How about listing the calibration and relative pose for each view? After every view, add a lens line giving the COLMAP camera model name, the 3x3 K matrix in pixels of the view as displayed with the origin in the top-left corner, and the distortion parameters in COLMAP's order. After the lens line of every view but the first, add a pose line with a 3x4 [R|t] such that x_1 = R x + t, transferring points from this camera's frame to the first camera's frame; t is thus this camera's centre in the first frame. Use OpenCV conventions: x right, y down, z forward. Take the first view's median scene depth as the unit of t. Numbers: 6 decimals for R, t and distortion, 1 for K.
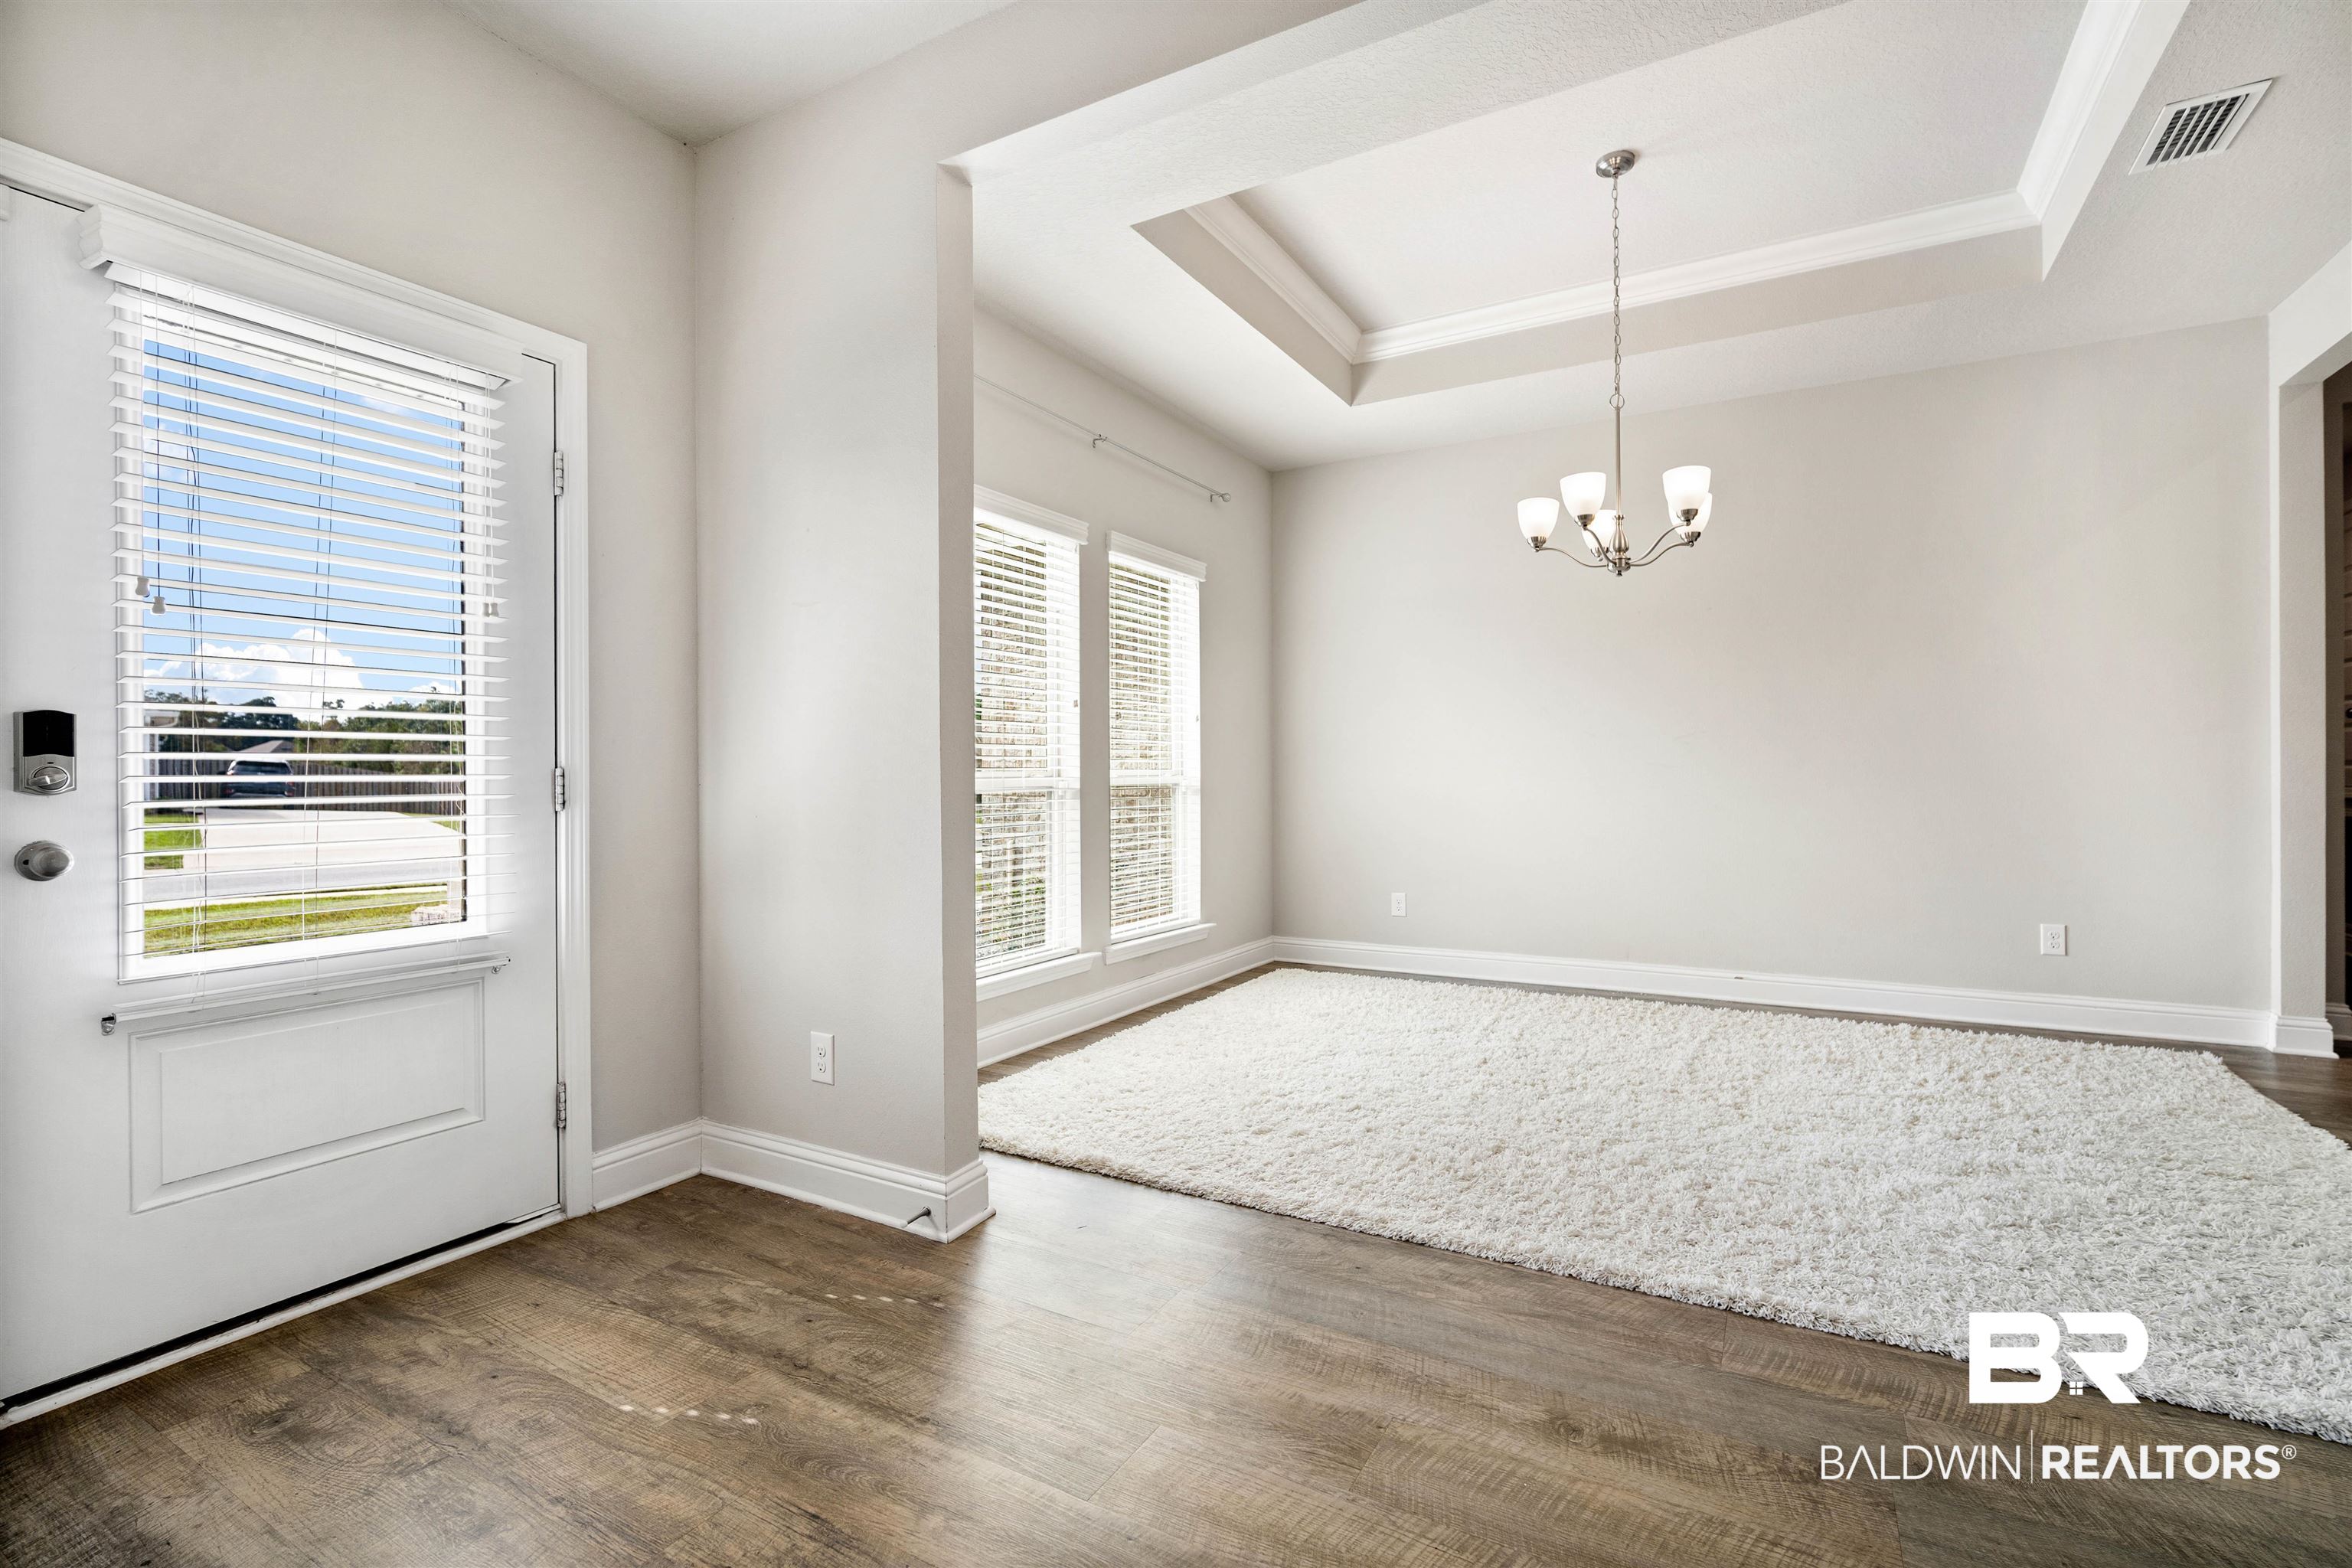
lens RADIAL K [[1065.2, 0, 1184.8], [0, 1065.2, 780.3], [0, 0, 1]] dist [0.004352, -0.000777]
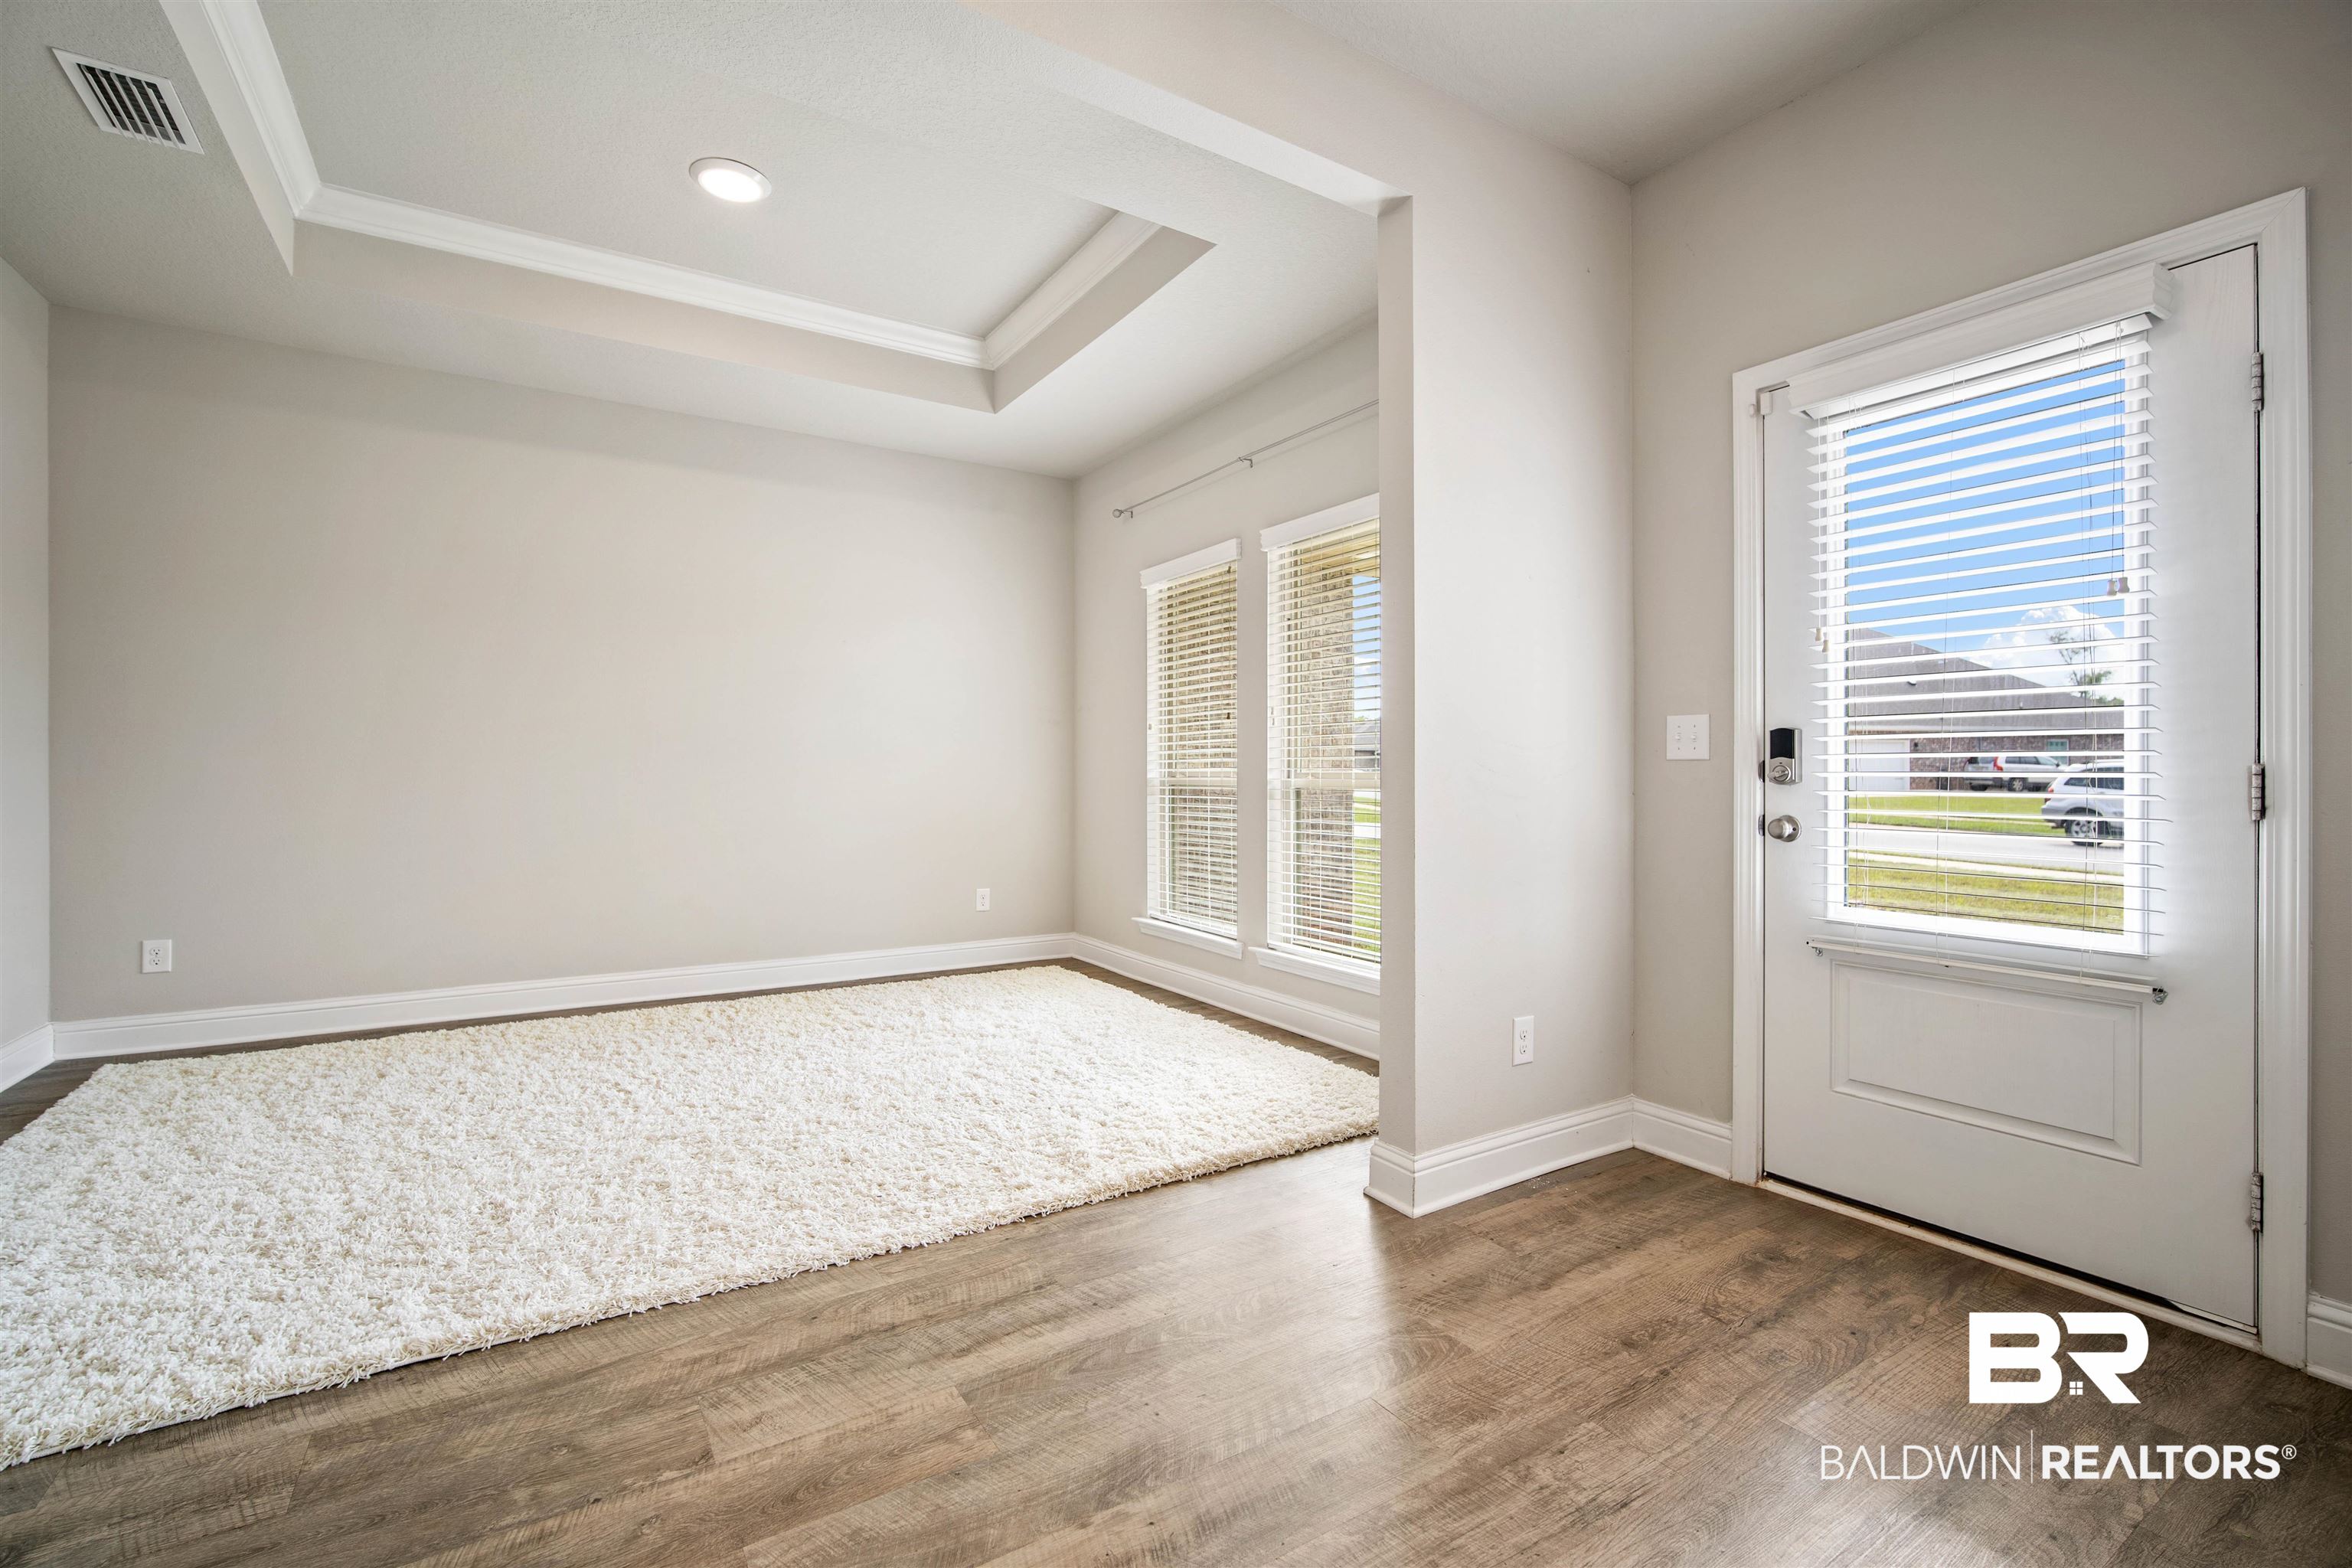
lens RADIAL K [[1042.1, 0, 1186.2], [0, 1042.1, 770.9], [0, 0, 1]] dist [-0.005231, -0.000227]
pose [[-0.464707, 0.003179, -0.885459, 0.569615], [-0.005907, 0.999960, 0.006690, -0.008930], [0.885445, 0.008339, -0.464670, 0.861564]]
